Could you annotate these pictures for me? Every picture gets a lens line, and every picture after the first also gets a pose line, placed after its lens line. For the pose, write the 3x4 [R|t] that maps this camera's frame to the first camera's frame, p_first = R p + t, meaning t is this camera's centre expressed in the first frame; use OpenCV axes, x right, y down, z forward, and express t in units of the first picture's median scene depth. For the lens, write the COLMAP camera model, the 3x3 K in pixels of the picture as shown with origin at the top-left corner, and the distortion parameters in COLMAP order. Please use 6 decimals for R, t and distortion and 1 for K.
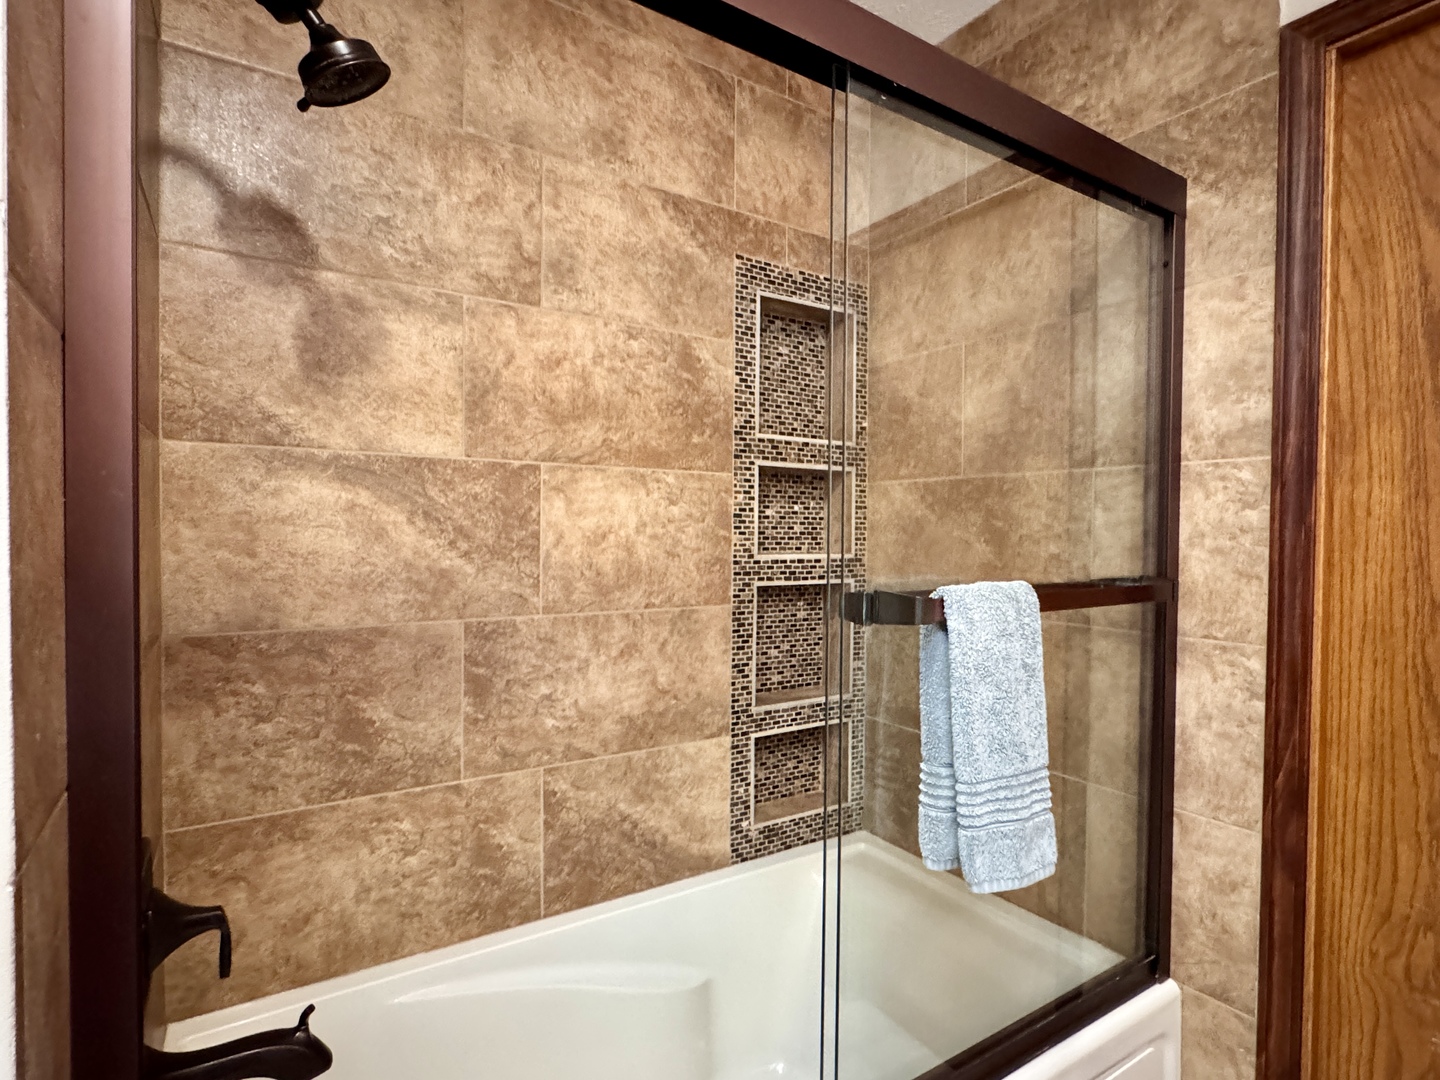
lens RADIAL K [[770.7, 0, 688.5], [0, 770.7, 542.6], [0, 0, 1]] dist [-0.004706, -0.000346]
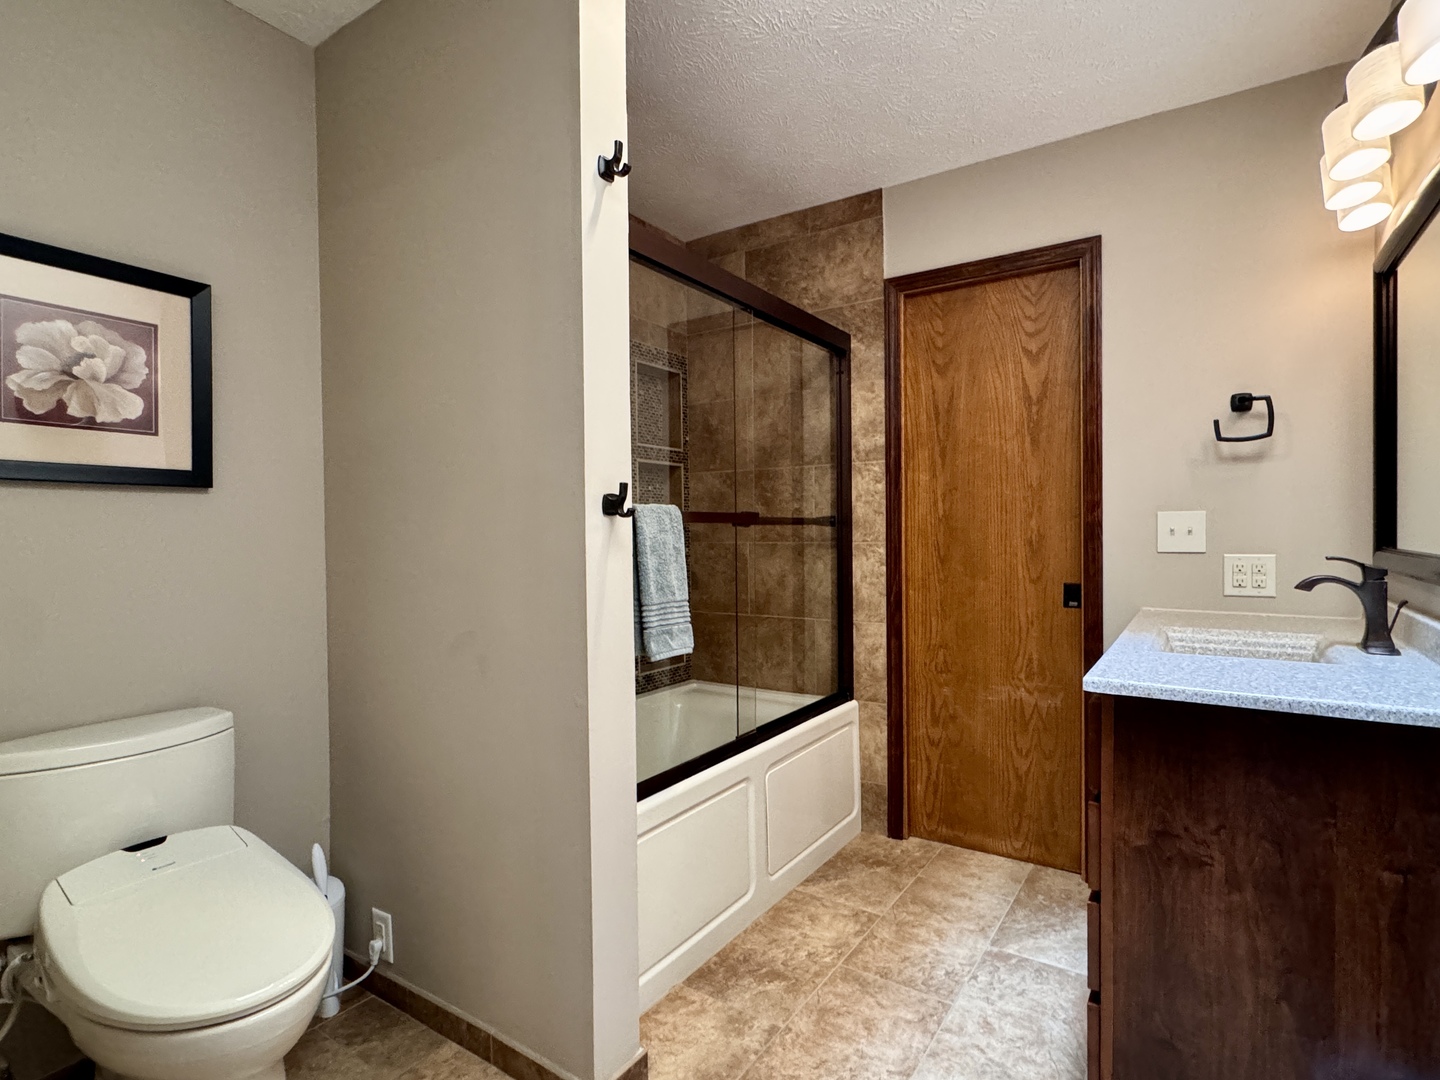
lens RADIAL K [[722.7, 0, 719.8], [0, 722.7, 528.9], [0, 0, 1]] dist [-0.006340, -0.000047]
pose [[0.914131, -0.016048, 0.405100, -0.524617], [0.023304, 0.999644, -0.012987, 0.098525], [-0.404748, 0.021312, 0.914180, -0.705131]]
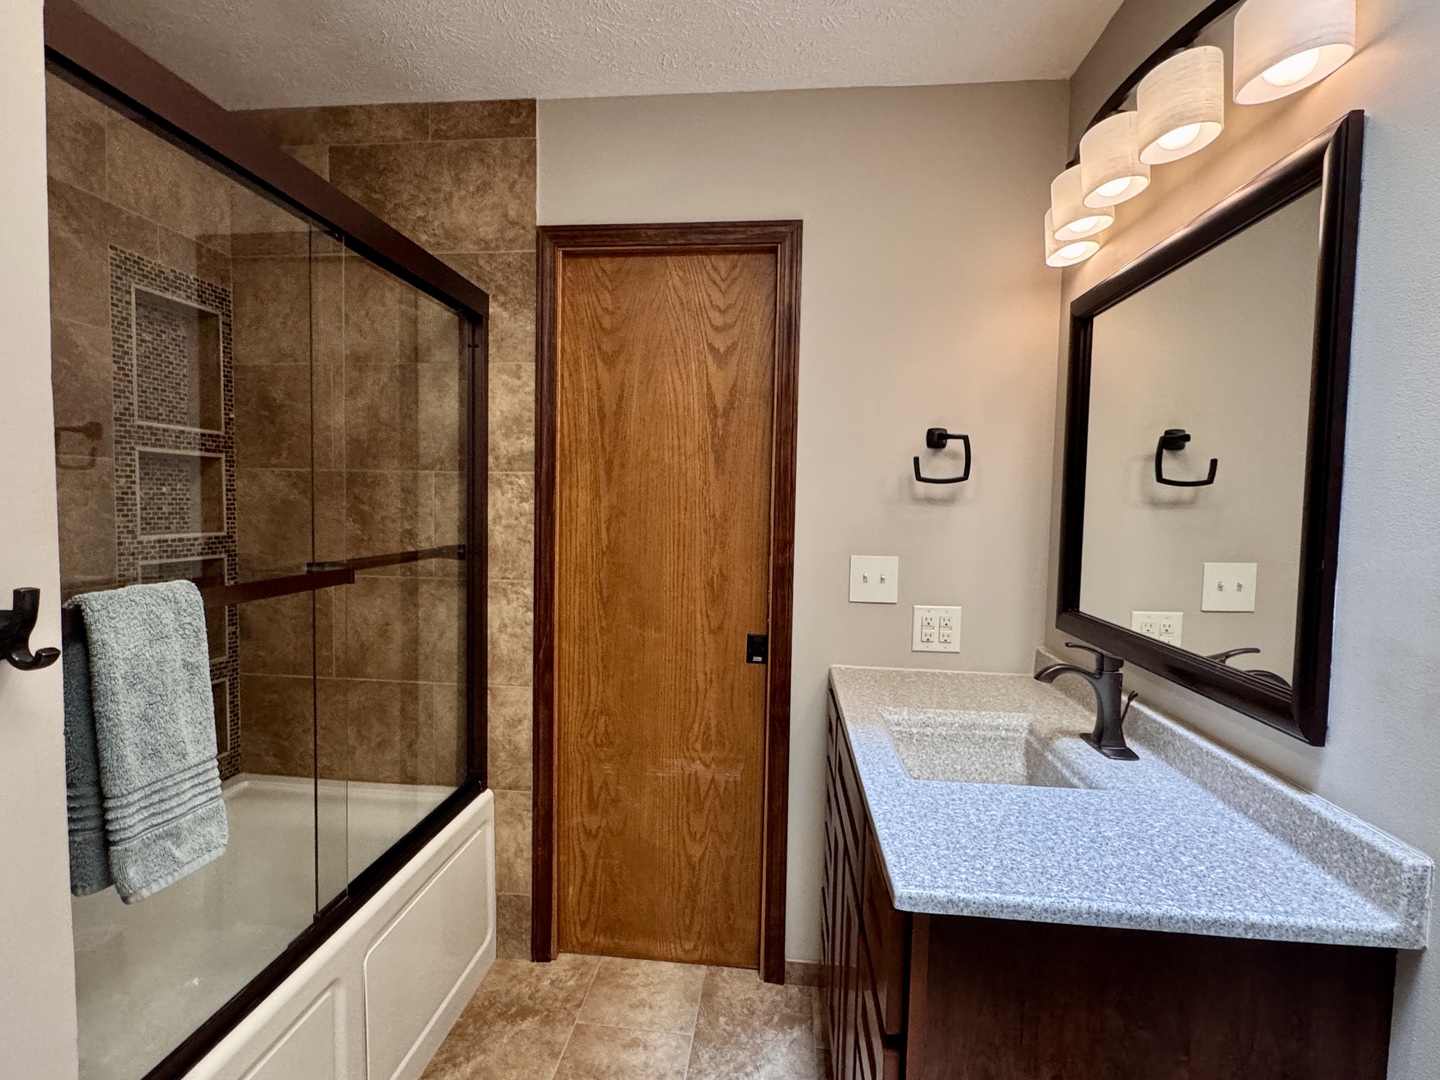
lens RADIAL K [[770.7, 0, 688.5], [0, 770.7, 542.6], [0, 0, 1]] dist [-0.004706, -0.000346]
pose [[0.627112, -0.037966, 0.778003, -0.348102], [0.002224, 0.998895, 0.046953, -0.030080], [-0.778926, -0.027715, 0.626504, -0.334099]]
